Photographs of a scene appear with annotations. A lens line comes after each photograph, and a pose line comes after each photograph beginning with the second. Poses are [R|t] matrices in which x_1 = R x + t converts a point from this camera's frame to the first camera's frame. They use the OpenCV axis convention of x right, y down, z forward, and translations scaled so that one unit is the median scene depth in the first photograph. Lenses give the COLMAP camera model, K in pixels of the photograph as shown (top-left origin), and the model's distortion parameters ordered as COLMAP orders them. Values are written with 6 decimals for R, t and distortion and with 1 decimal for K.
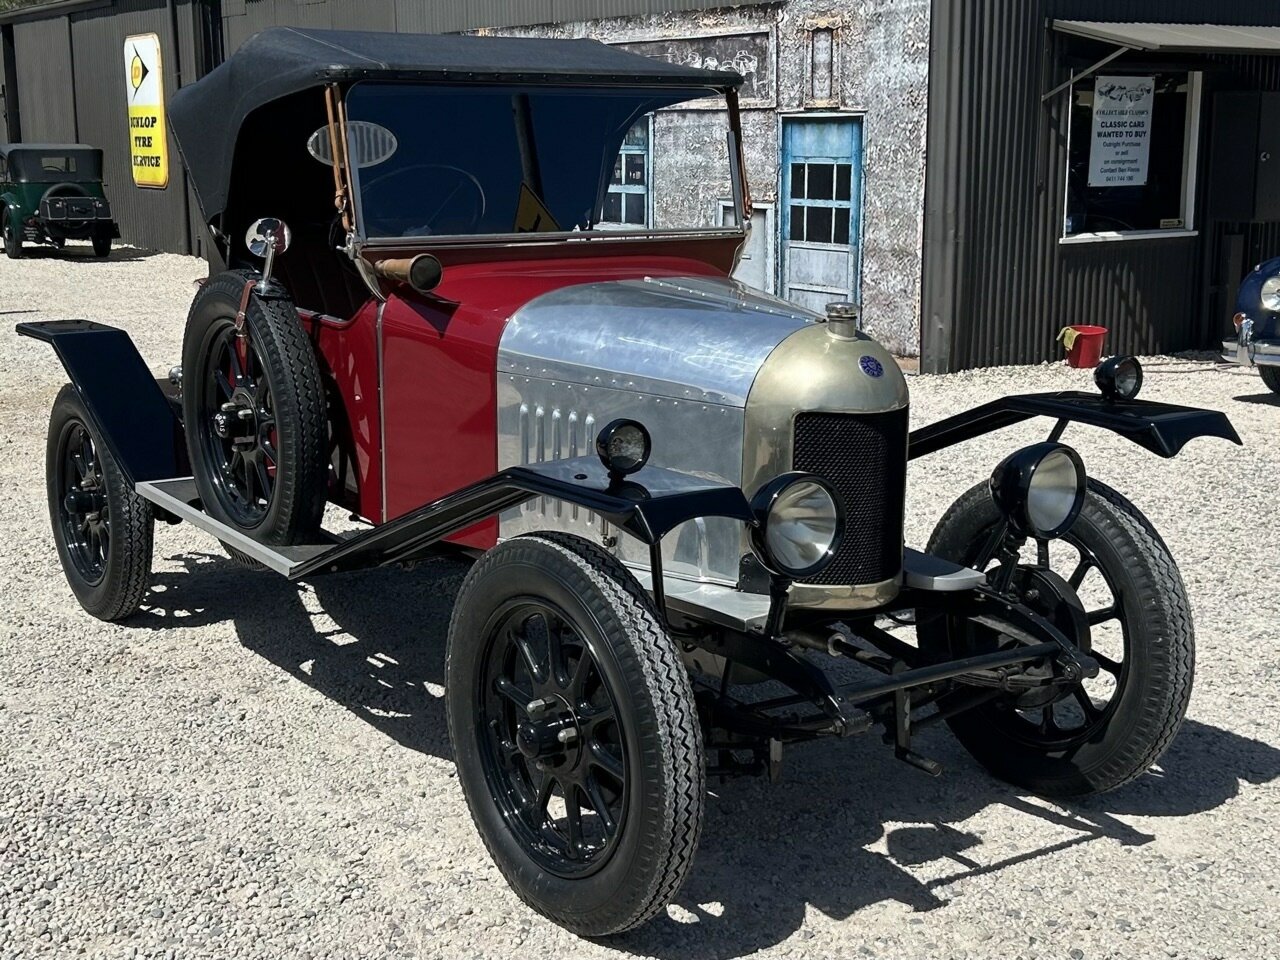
lens RADIAL K [[1867.0, 0, 640.1], [0, 1867.0, 433.0], [0, 0, 1]] dist [0.169643, -0.577838]
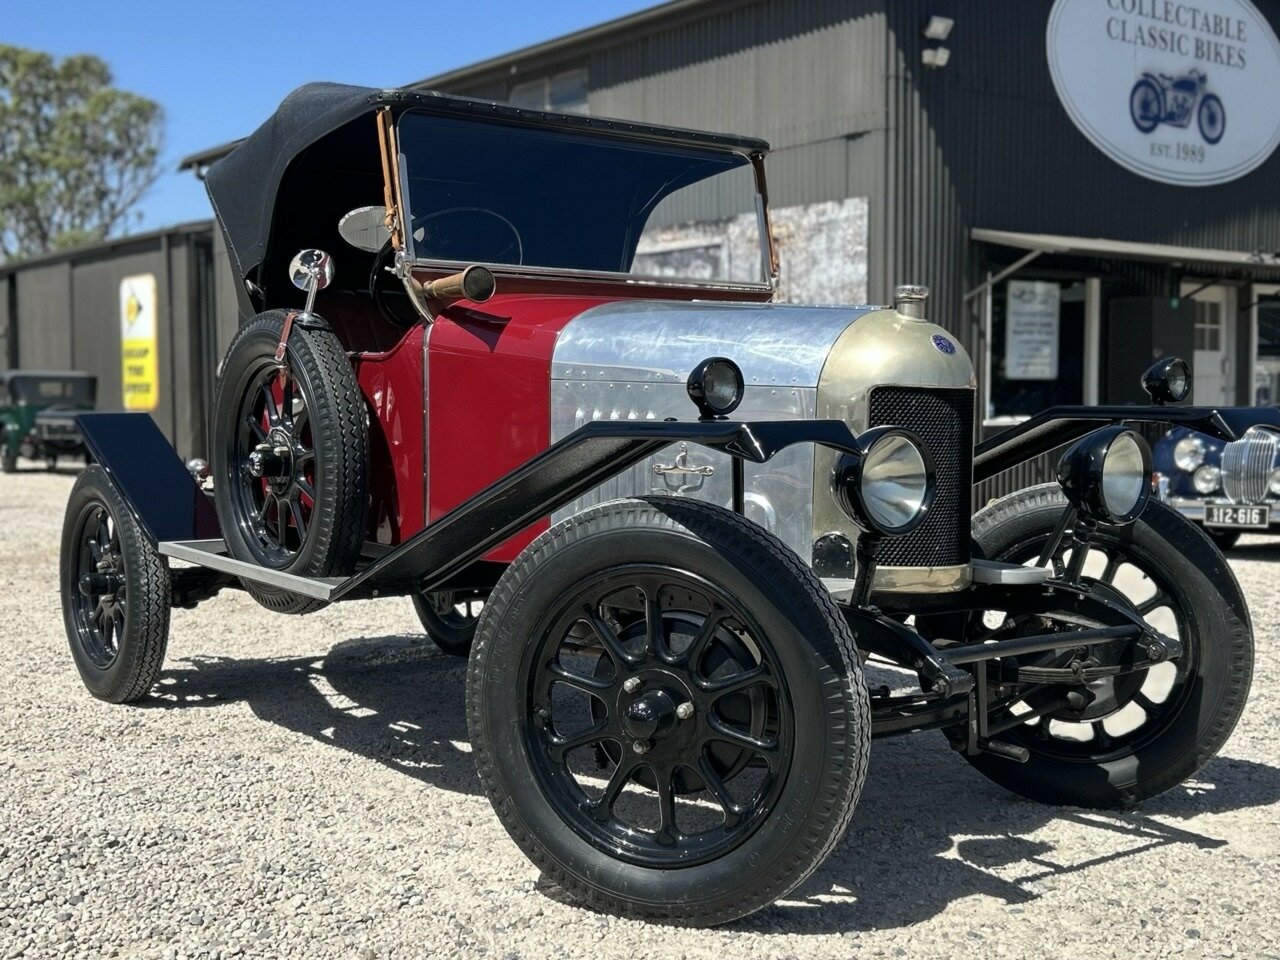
lens RADIAL K [[1665.3, 0, 712.4], [0, 1665.3, 409.2], [0, 0, 1]] dist [0.119533, -0.322226]
pose [[0.996887, 0.000084, 0.078848, -0.056444], [0.011088, 0.989913, -0.141241, 0.100108], [-0.078065, 0.141676, 0.986830, 0.114482]]
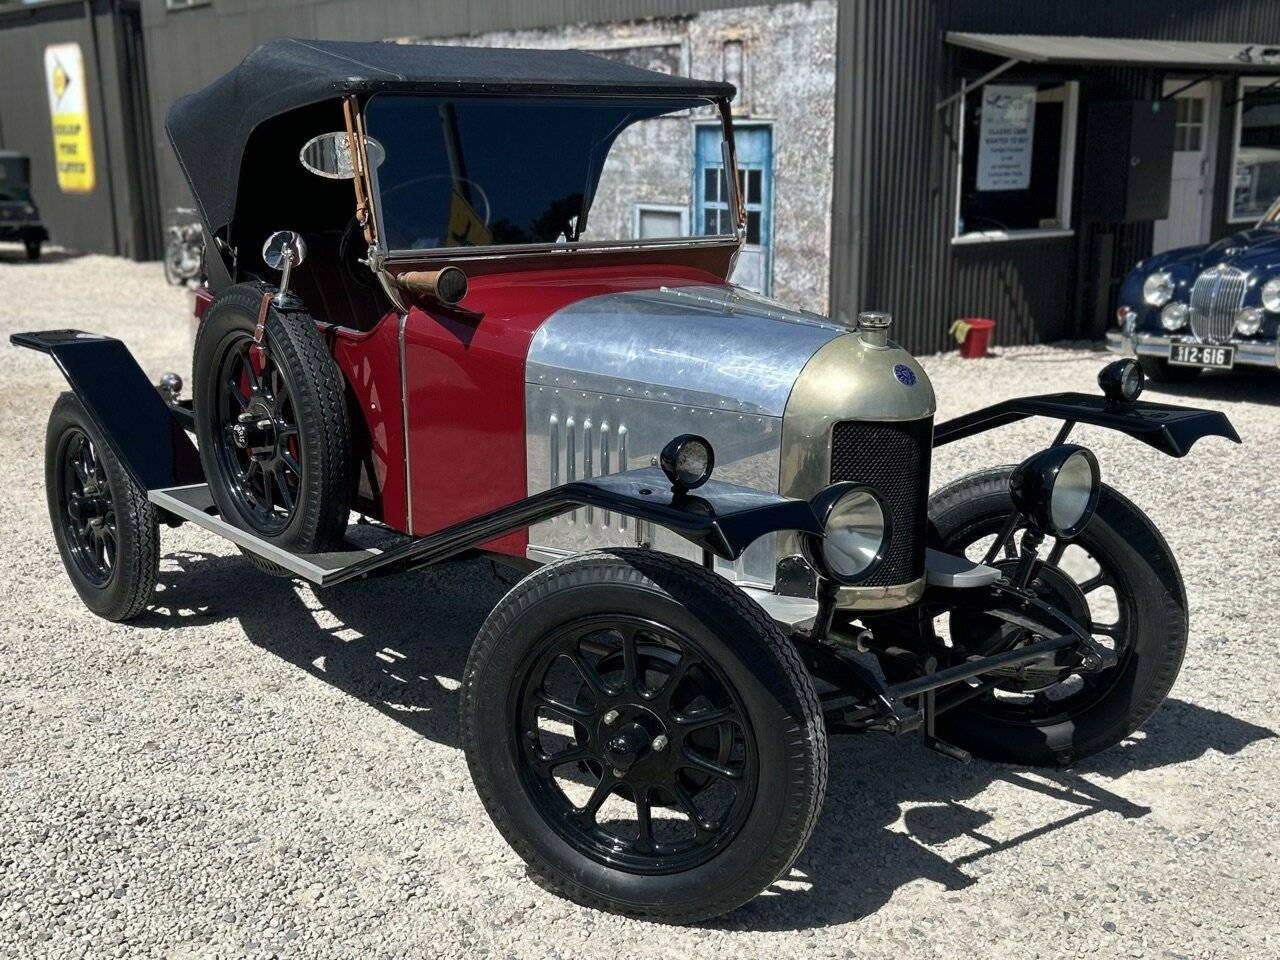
lens RADIAL K [[1699.2, 0, 664.7], [0, 1699.2, 558.5], [0, 0, 1]] dist [0.145073, -0.481516]
pose [[0.997114, -0.020490, 0.073106, -0.065453], [0.014408, 0.996464, 0.082773, -0.012069], [-0.074544, -0.081481, 0.993883, 0.053154]]
